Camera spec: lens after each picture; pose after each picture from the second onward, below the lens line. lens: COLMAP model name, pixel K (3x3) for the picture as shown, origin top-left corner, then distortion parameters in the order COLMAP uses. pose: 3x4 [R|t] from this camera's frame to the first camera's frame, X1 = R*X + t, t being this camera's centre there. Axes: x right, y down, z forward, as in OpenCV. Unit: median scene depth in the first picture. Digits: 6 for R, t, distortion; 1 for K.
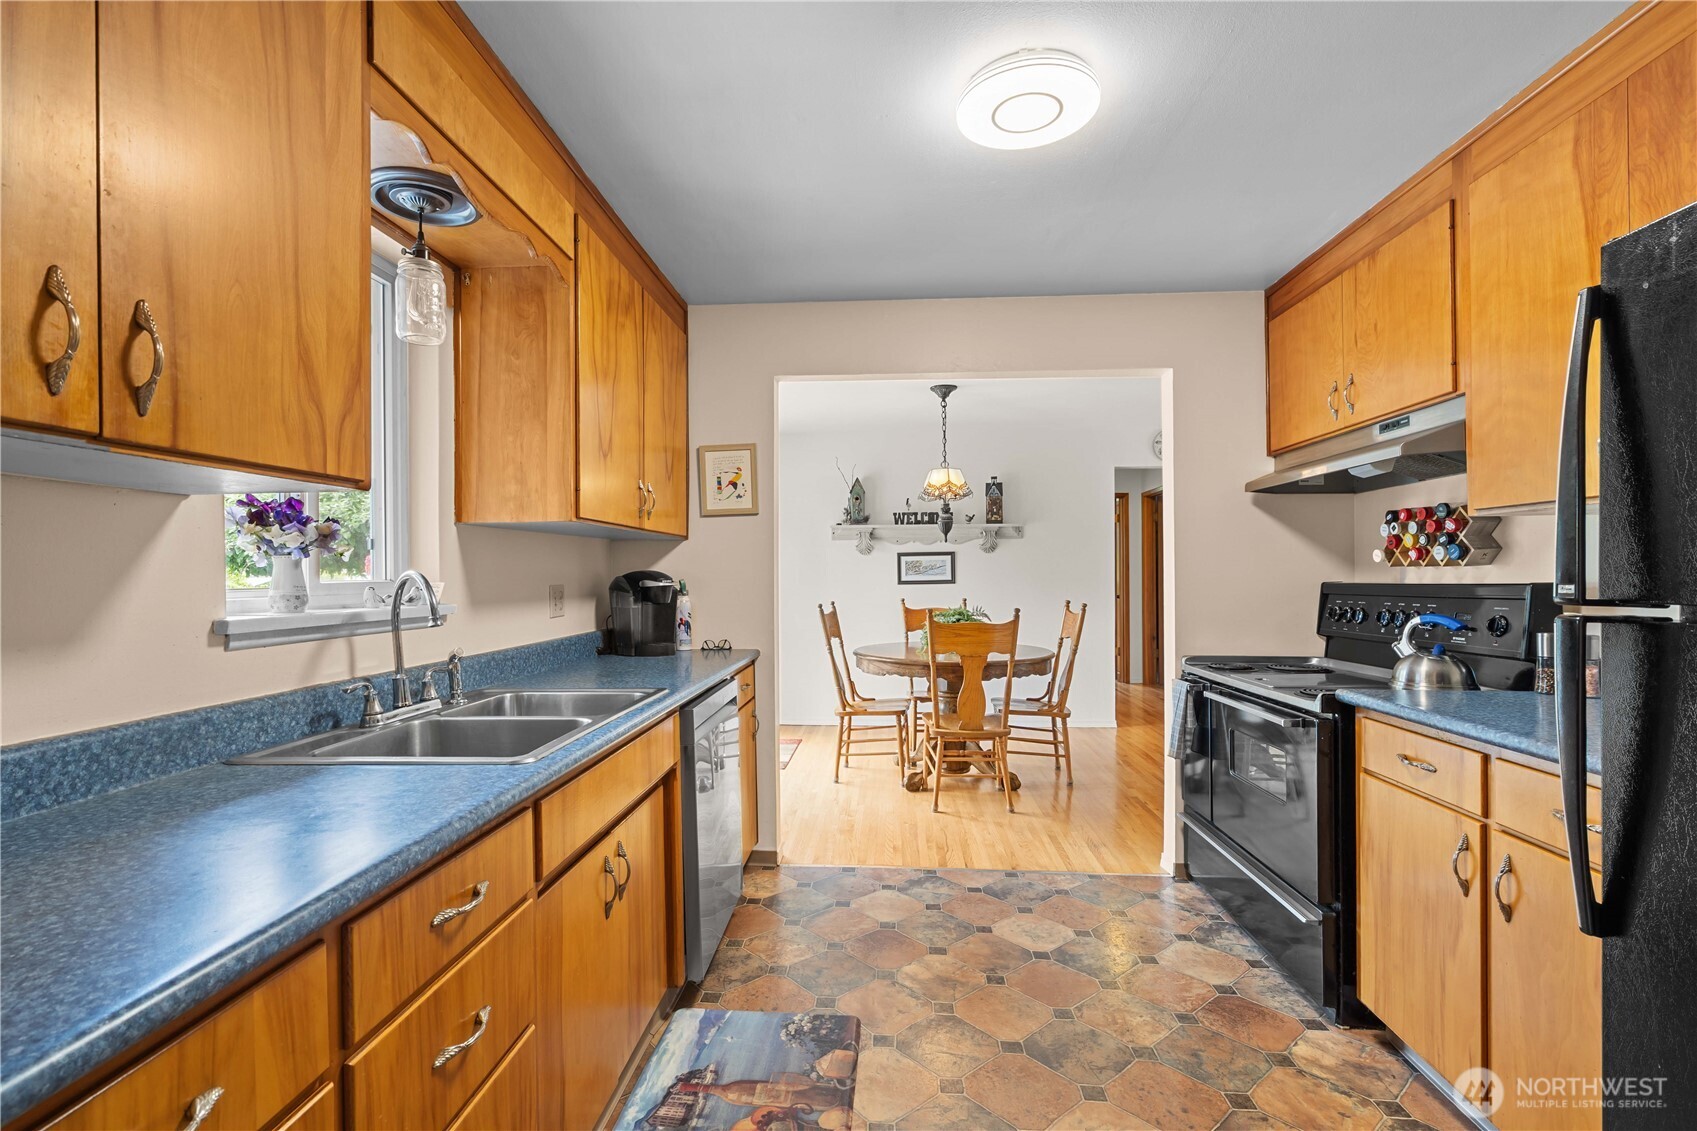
lens RADIAL K [[771.5, 0, 851.5], [0, 771.5, 571.3], [0, 0, 1]] dist [-0.009694, 0.003991]
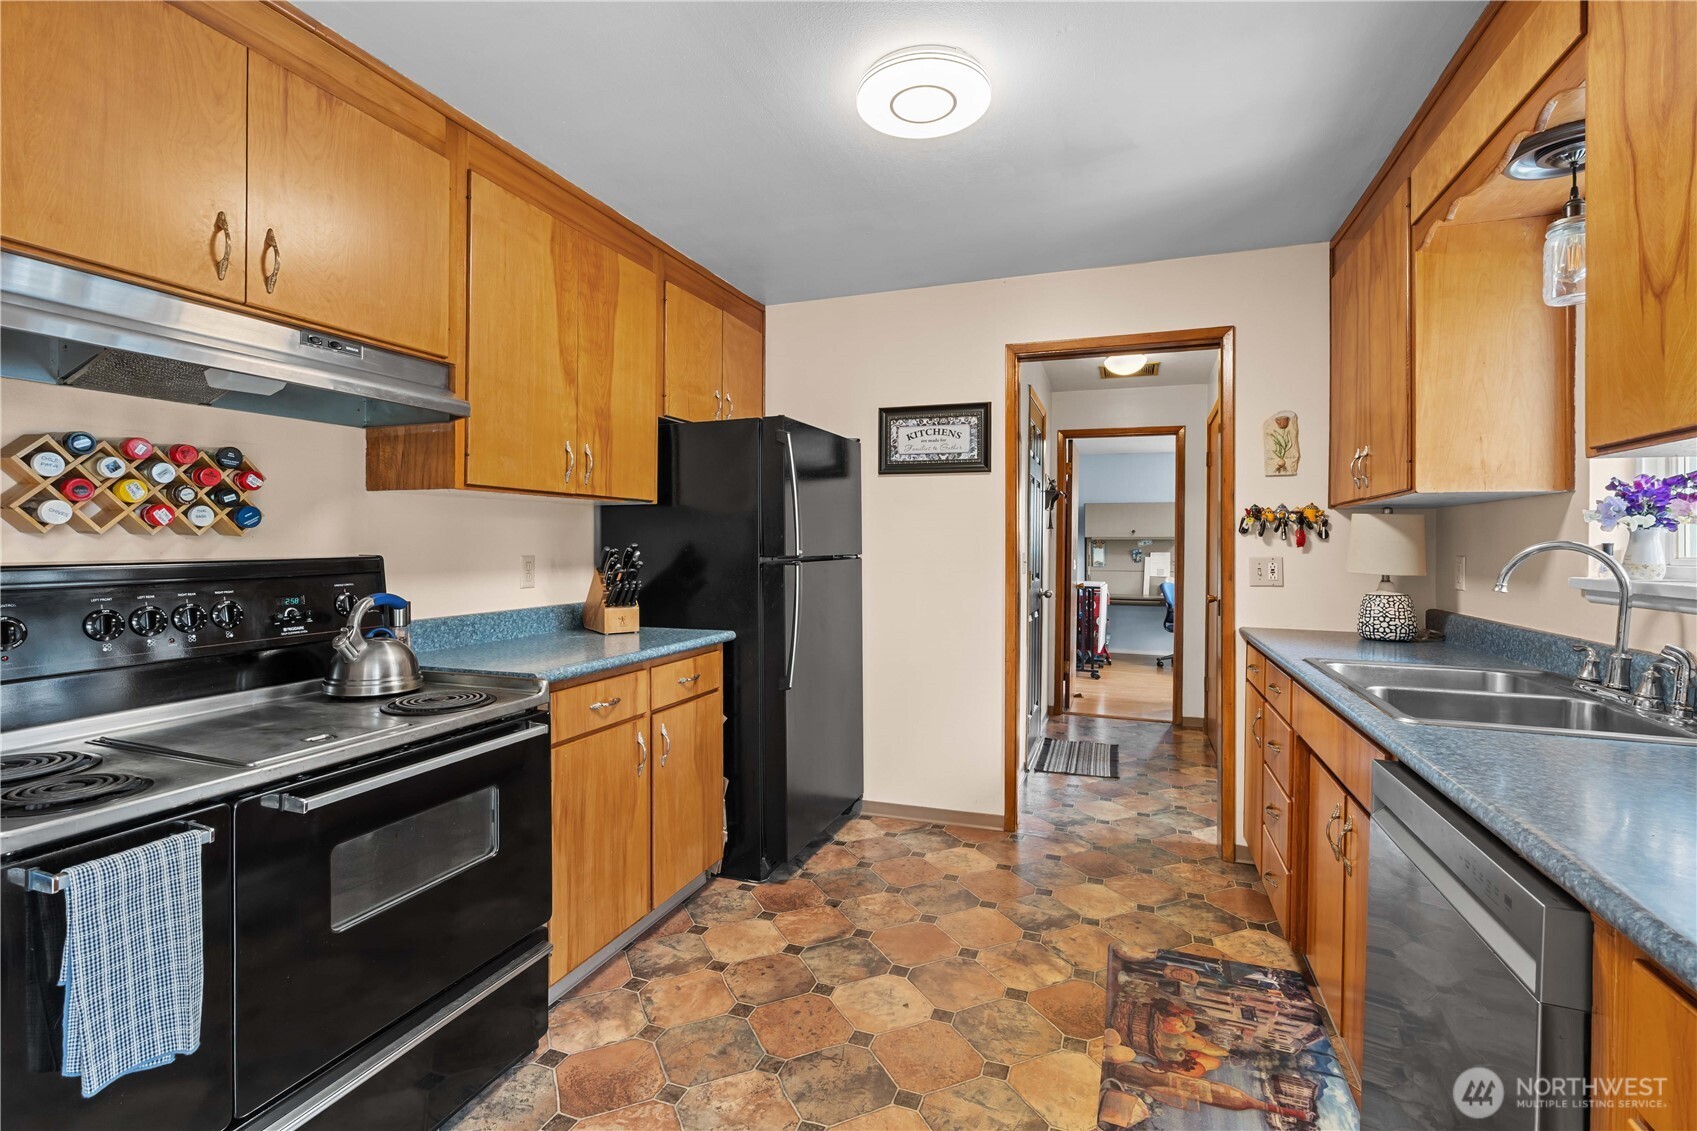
lens RADIAL K [[771.5, 0, 834.2], [0, 771.5, 546.2], [0, 0, 1]] dist [-0.009694, 0.003991]
pose [[-0.953393, -0.000940, 0.301731, 0.029365], [-0.001423, 0.999998, -0.001380, 0.004131], [-0.301729, -0.001745, -0.953392, 1.781859]]
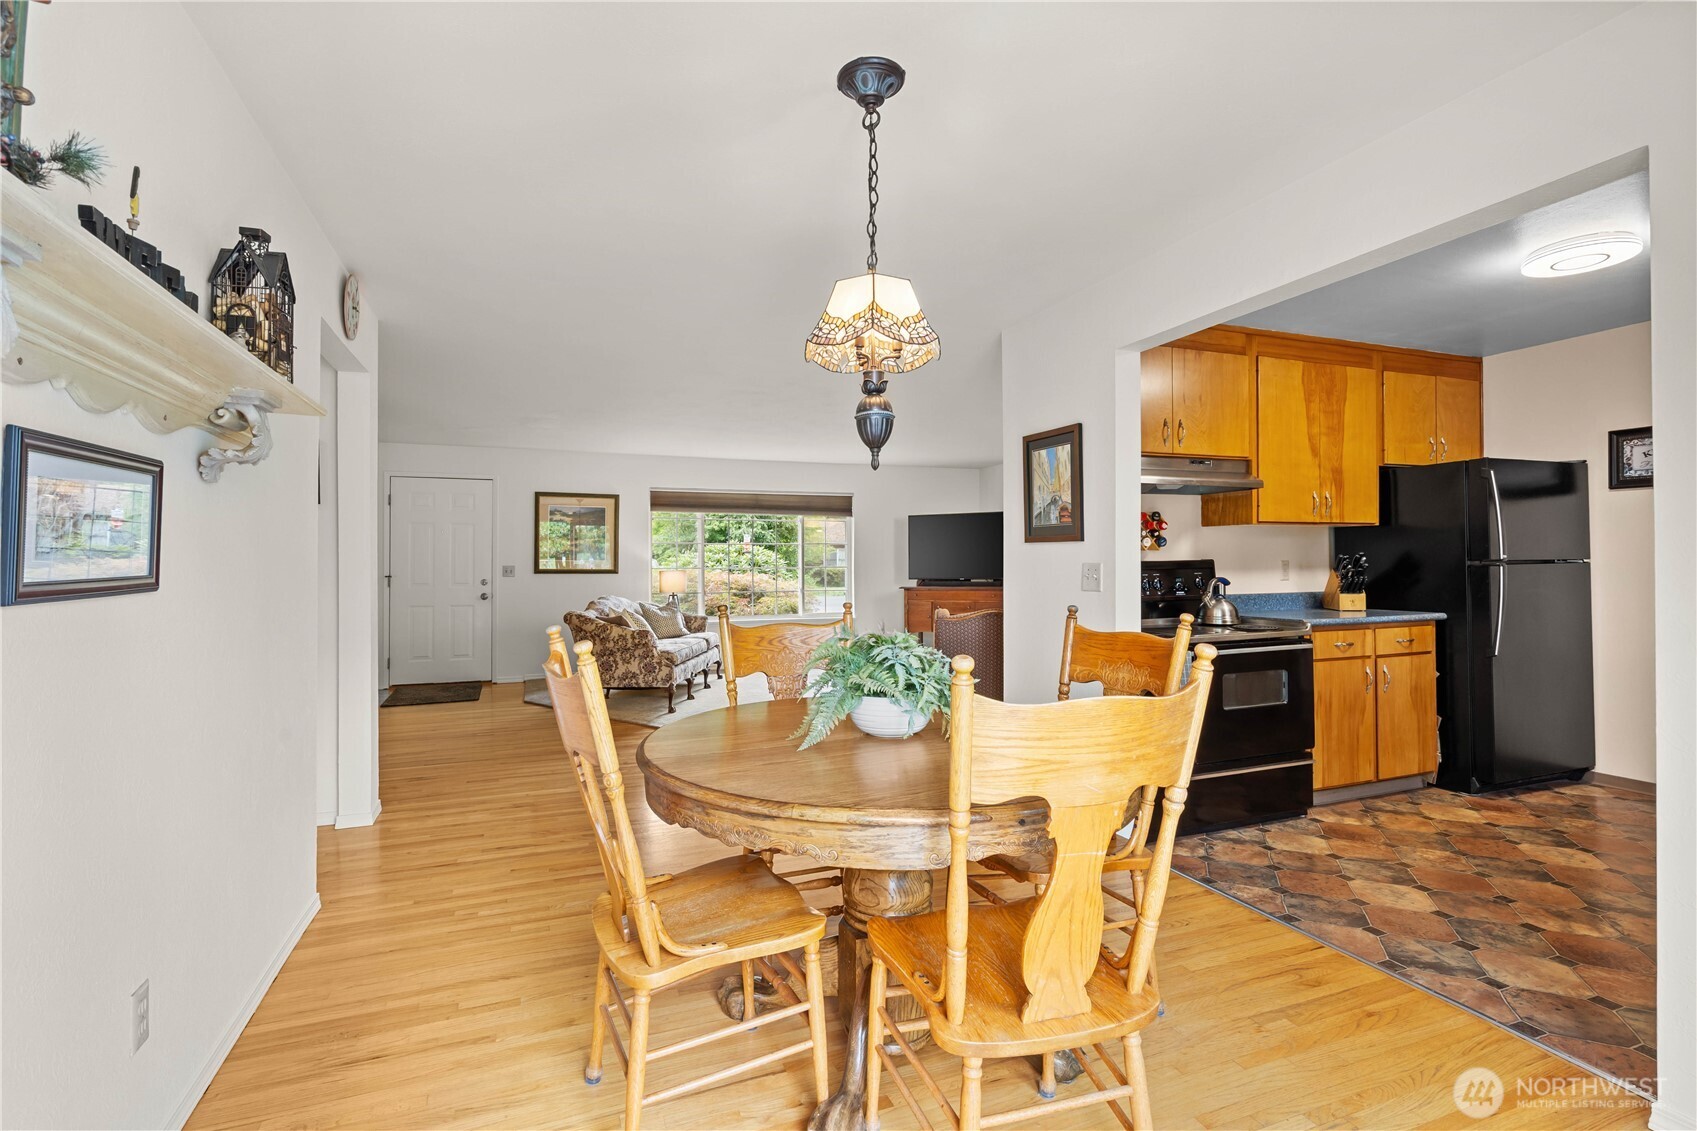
lens RADIAL K [[771.5, 0, 827.0], [0, 771.5, 553.9], [0, 0, 1]] dist [-0.009694, 0.003991]
pose [[-0.398607, 0.013146, 0.917028, -0.535309], [0.003658, 0.999912, -0.012744, 0.023846], [-0.917115, -0.001726, -0.398620, 2.714921]]
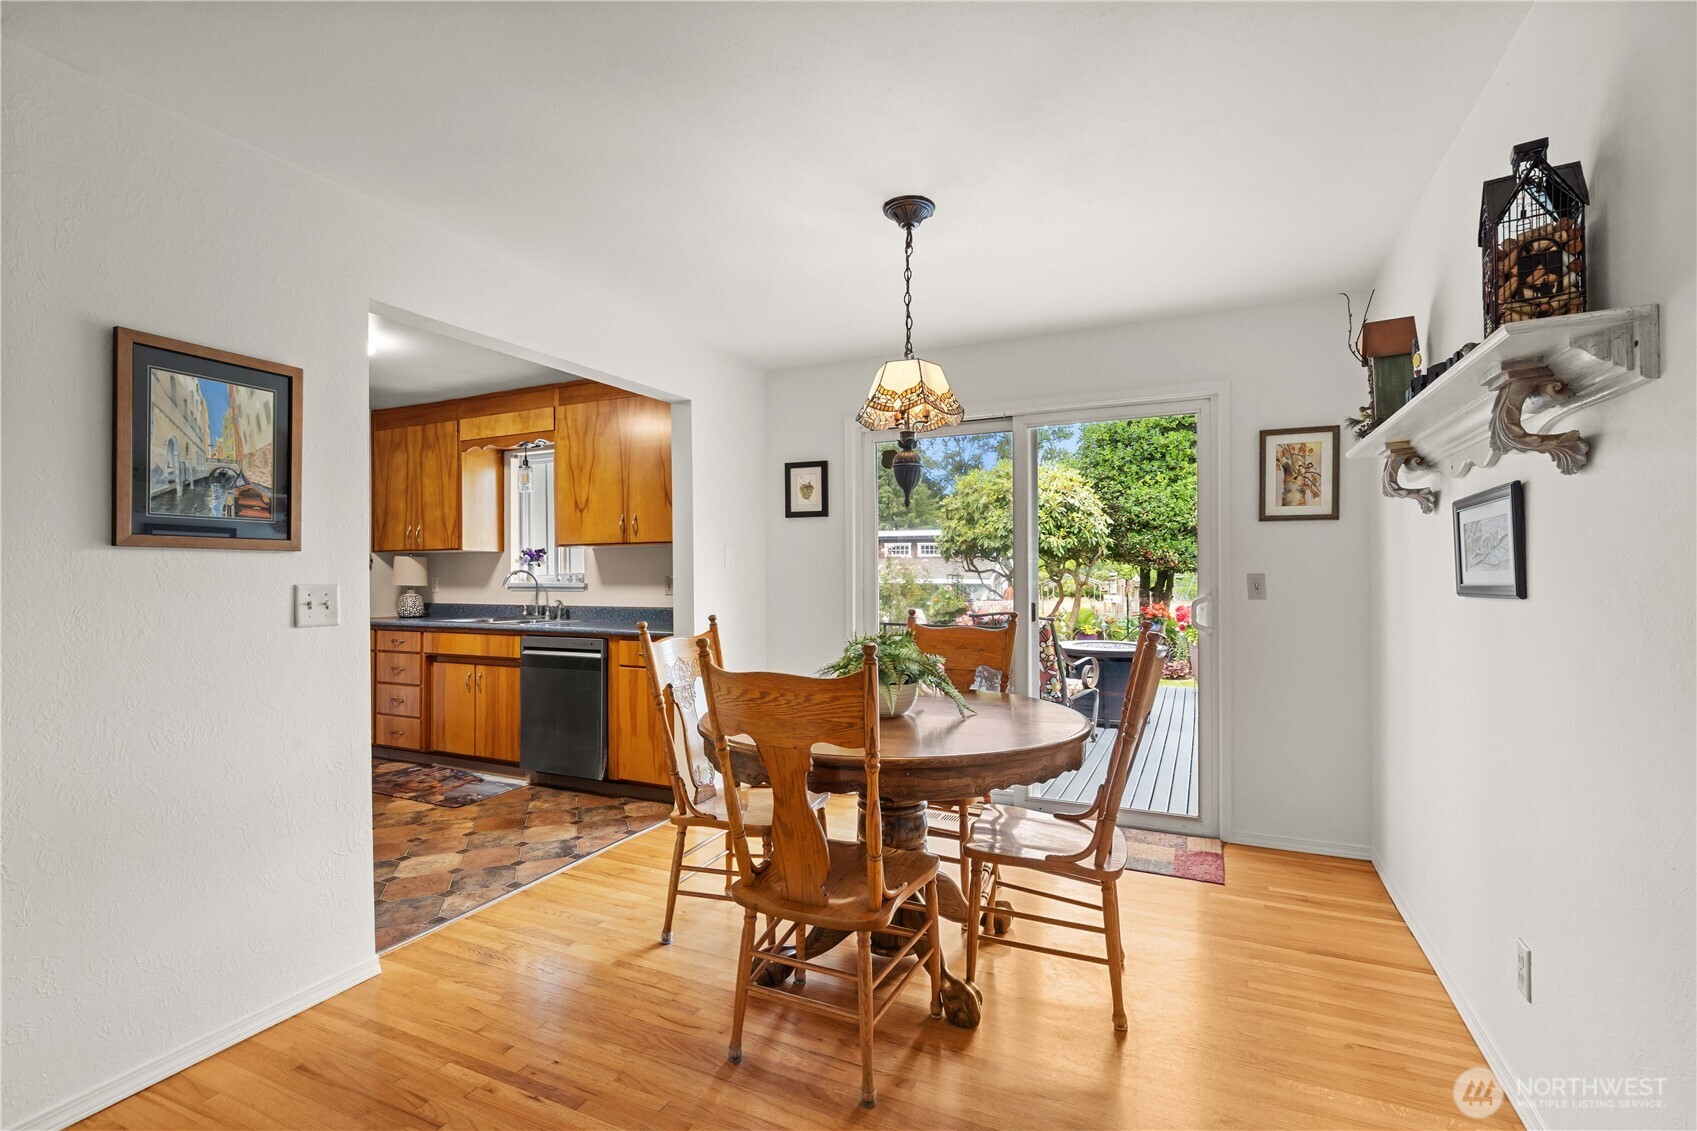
lens RADIAL K [[771.5, 0, 842.8], [0, 771.5, 574.8], [0, 0, 1]] dist [-0.009694, 0.003991]
pose [[-0.374554, 0.005613, -0.927188, 1.352746], [0.007879, 0.999965, 0.002870, 0.013679], [0.927172, -0.006230, -0.374585, 2.660342]]
